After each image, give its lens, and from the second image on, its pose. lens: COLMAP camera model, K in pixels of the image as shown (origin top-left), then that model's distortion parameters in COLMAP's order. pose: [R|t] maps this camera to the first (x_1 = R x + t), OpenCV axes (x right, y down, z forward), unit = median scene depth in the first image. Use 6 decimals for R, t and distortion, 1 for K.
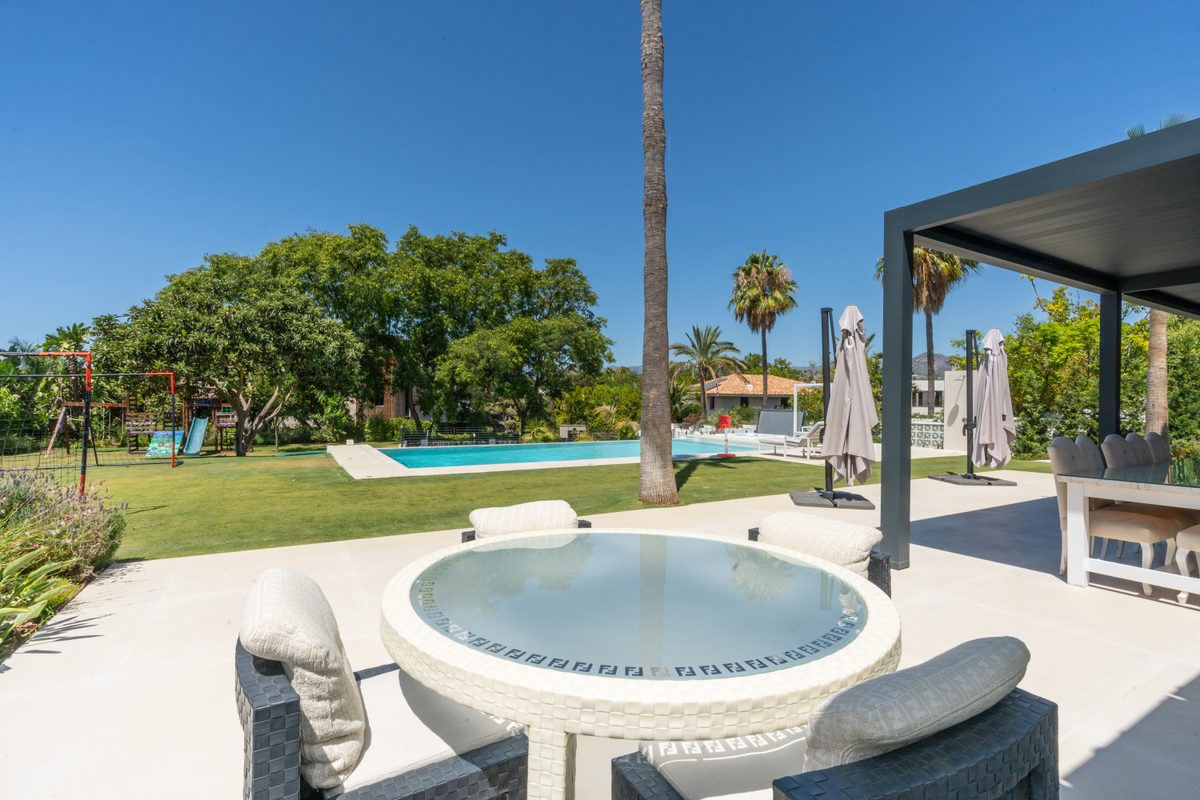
lens RADIAL K [[547.8, 0, 601.0], [0, 547.8, 401.7], [0, 0, 1]] dist [0.005917, 0.000379]
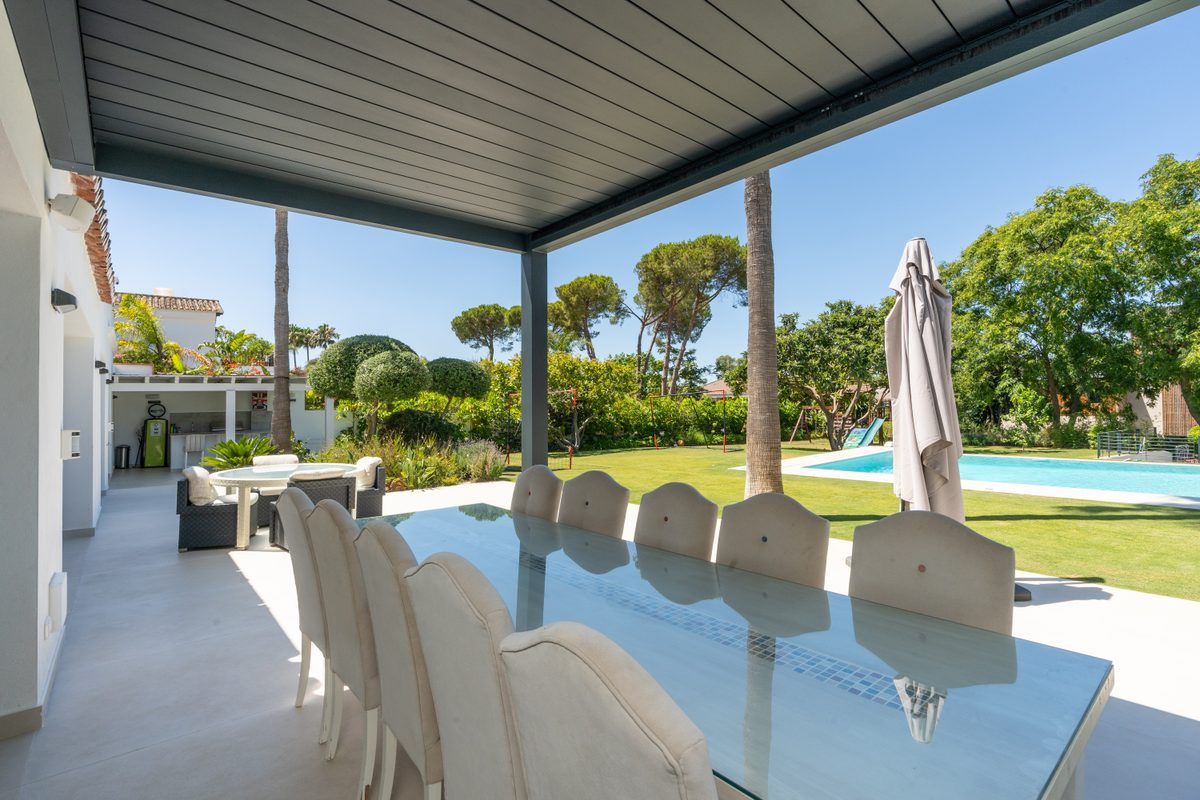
lens RADIAL K [[547.8, 0, 601.0], [0, 547.8, 403.5], [0, 0, 1]] dist [0.005917, 0.000379]
pose [[0.181347, -0.010870, -0.983359, 0.272157], [0.023274, 0.999706, -0.006758, -0.006158], [0.983144, -0.021661, 0.181547, 0.161543]]
